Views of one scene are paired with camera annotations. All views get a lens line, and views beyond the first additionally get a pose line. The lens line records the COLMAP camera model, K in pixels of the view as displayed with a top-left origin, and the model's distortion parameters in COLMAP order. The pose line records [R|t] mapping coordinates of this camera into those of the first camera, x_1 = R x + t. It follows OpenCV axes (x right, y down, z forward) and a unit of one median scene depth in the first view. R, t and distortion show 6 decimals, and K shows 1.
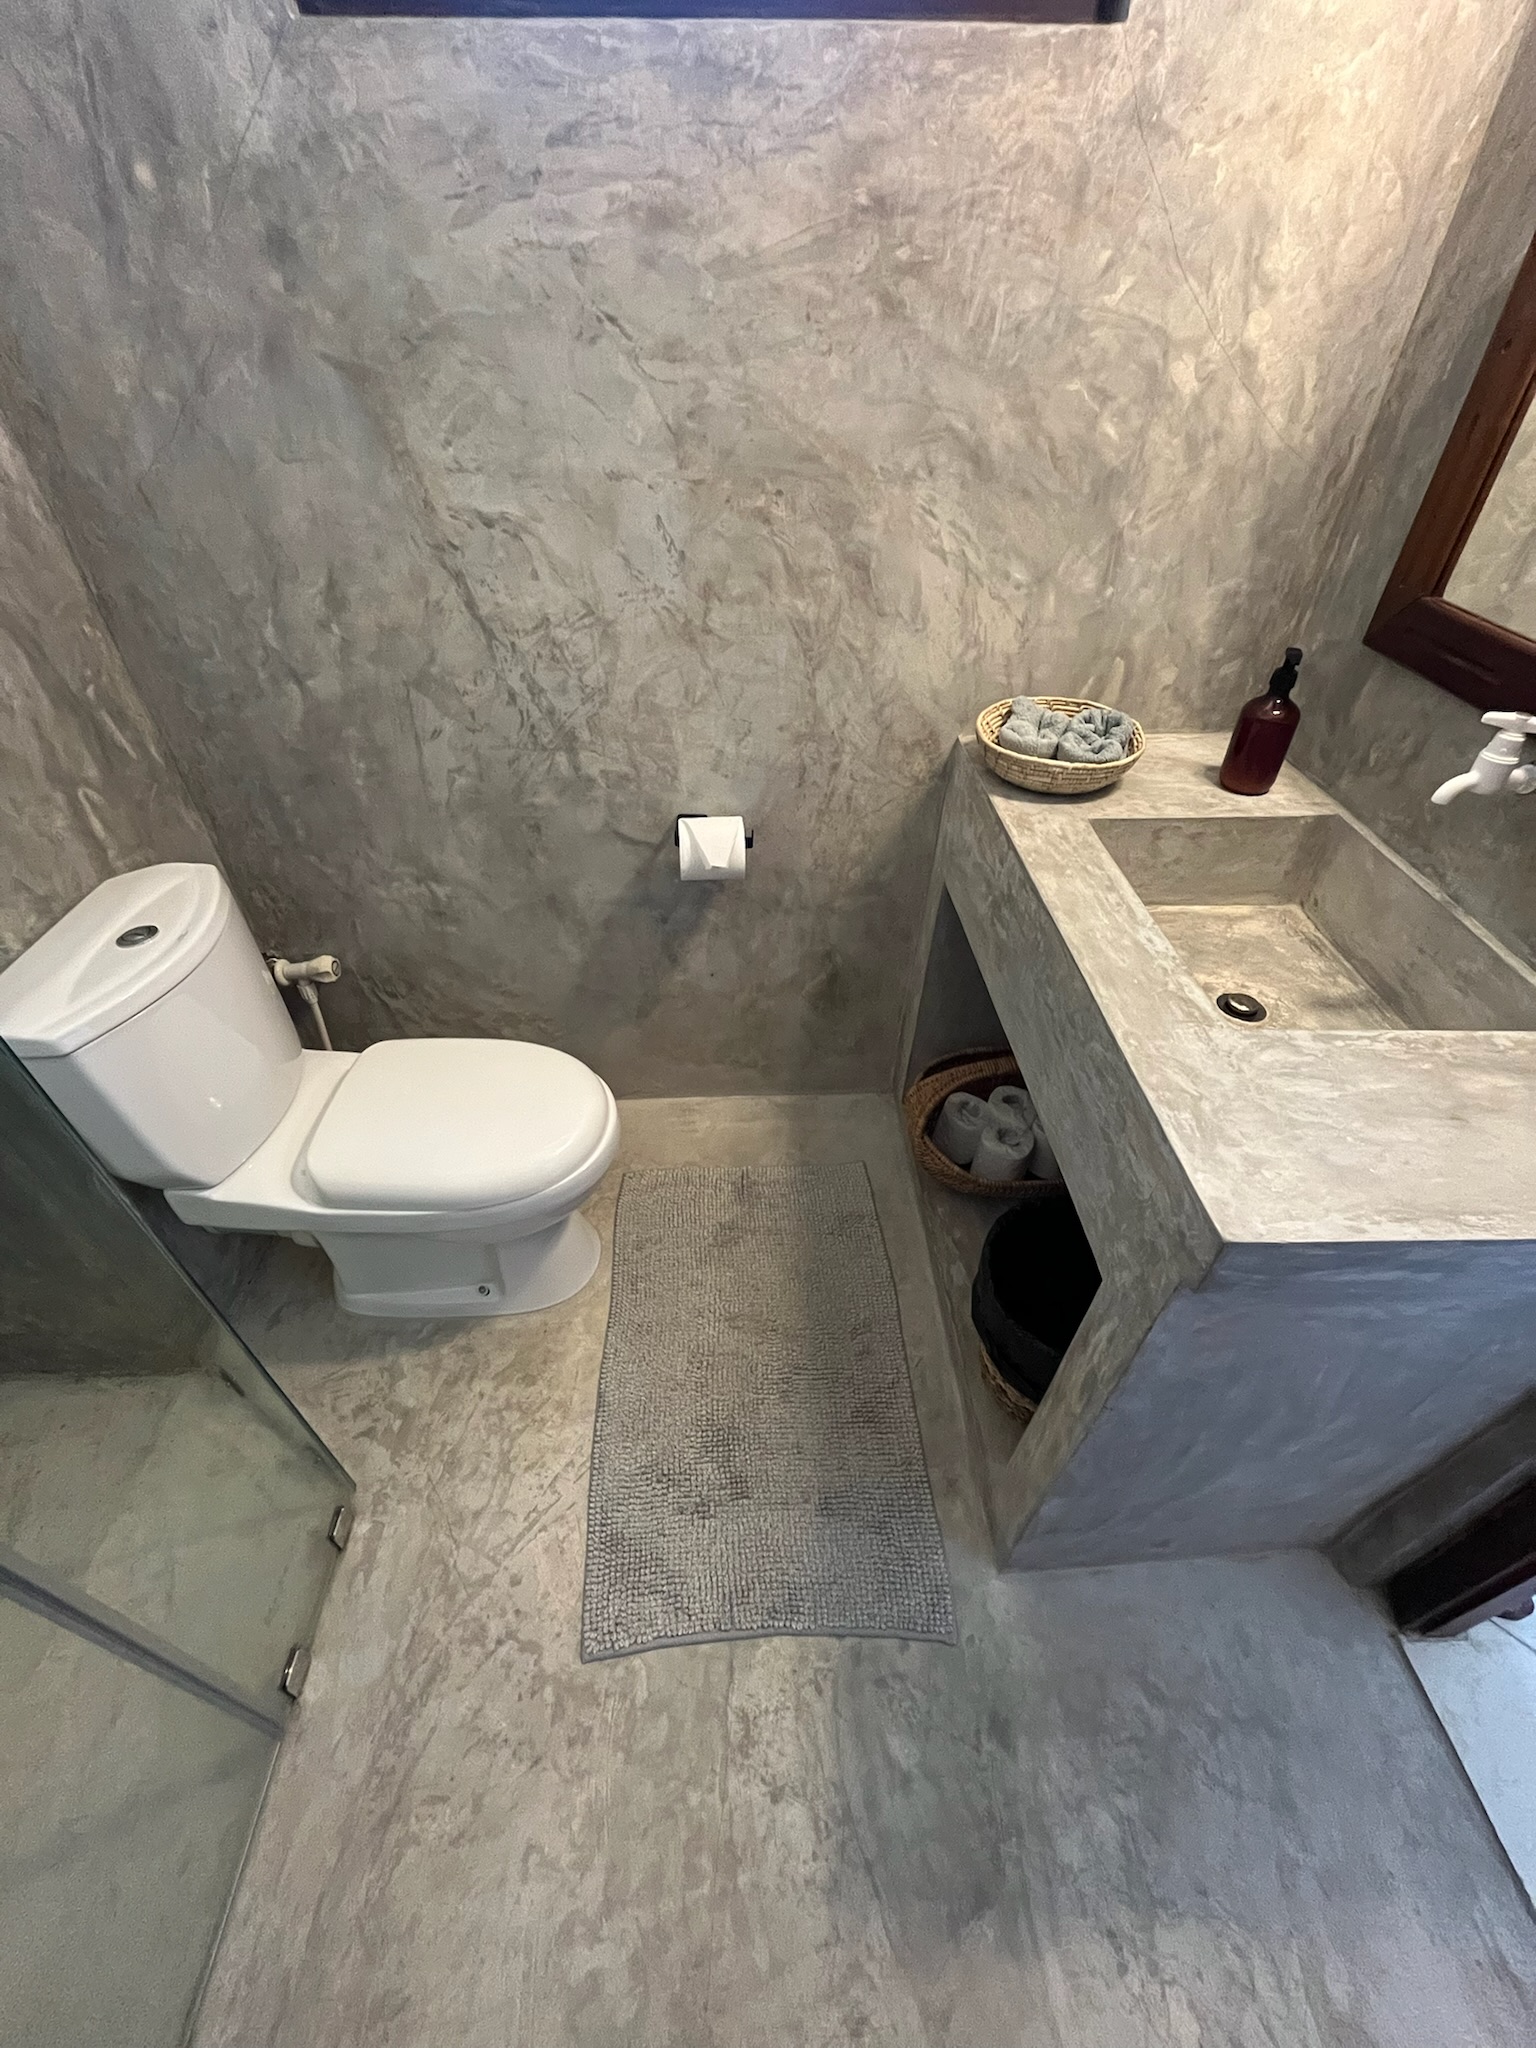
lens RADIAL K [[834.2, 0, 771.6], [0, 834.2, 1021.4], [0, 0, 1]] dist [-0.002575, -0.000912]
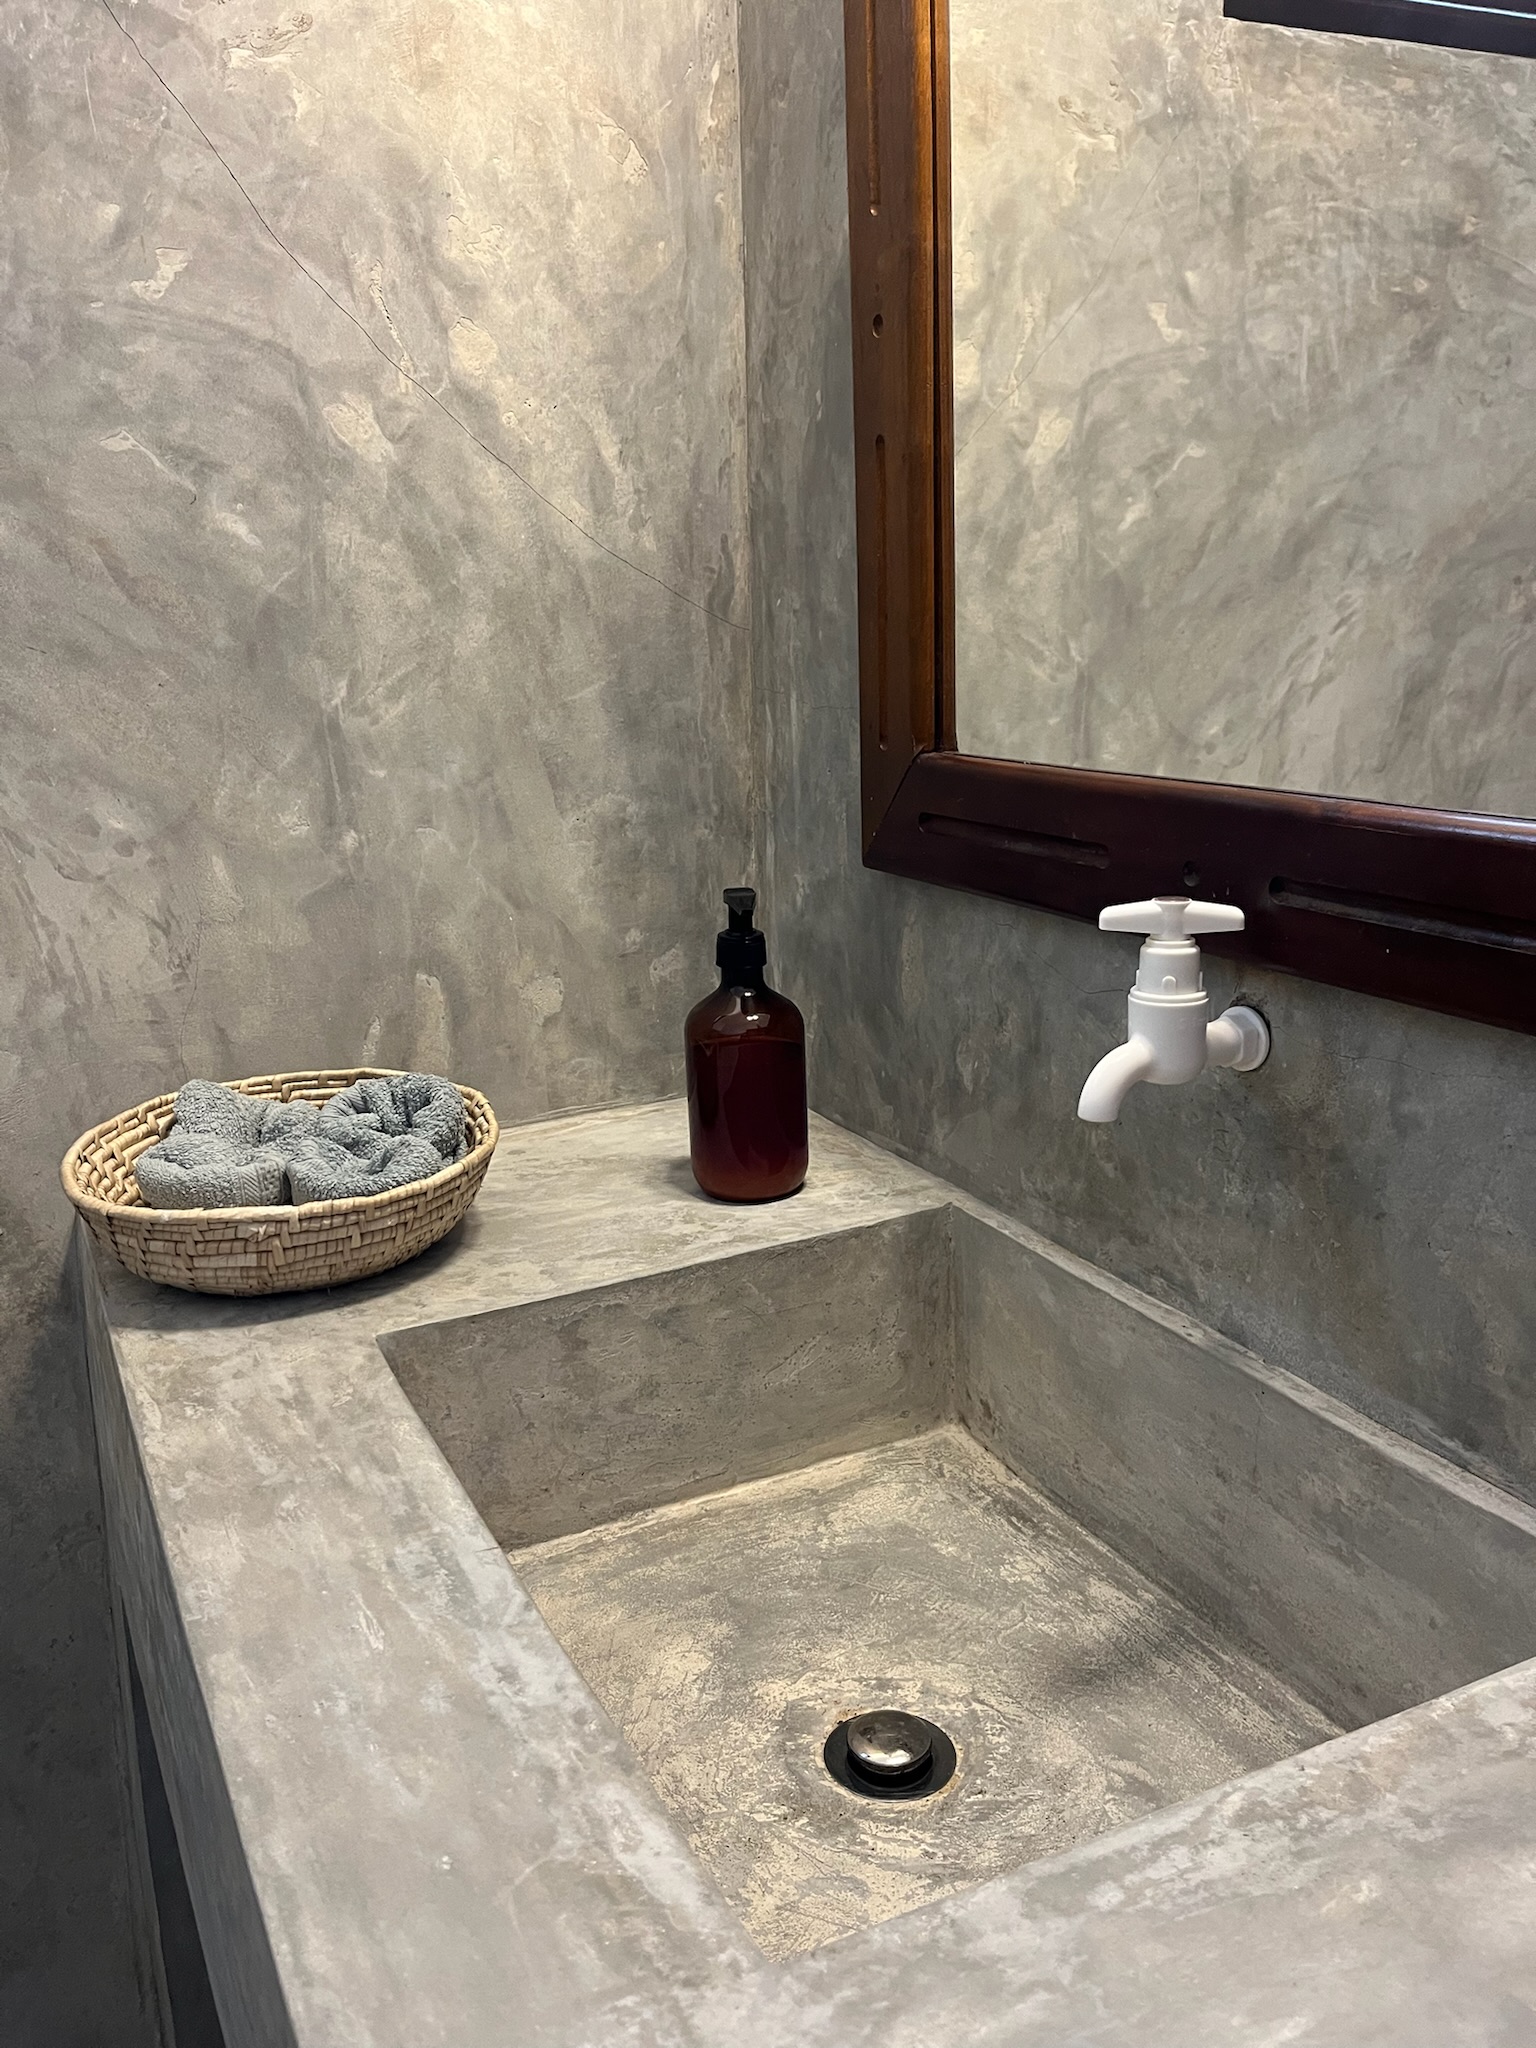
lens RADIAL K [[1548.7, 0, 770.4], [0, 1548.7, 1025.1], [0, 0, 1]] dist [0.043855, -0.077059]
pose [[0.903849, -0.130174, 0.407568, 0.292489], [0.298939, 0.873640, -0.383913, -0.049048], [-0.306092, 0.468837, 0.828553, 0.329036]]
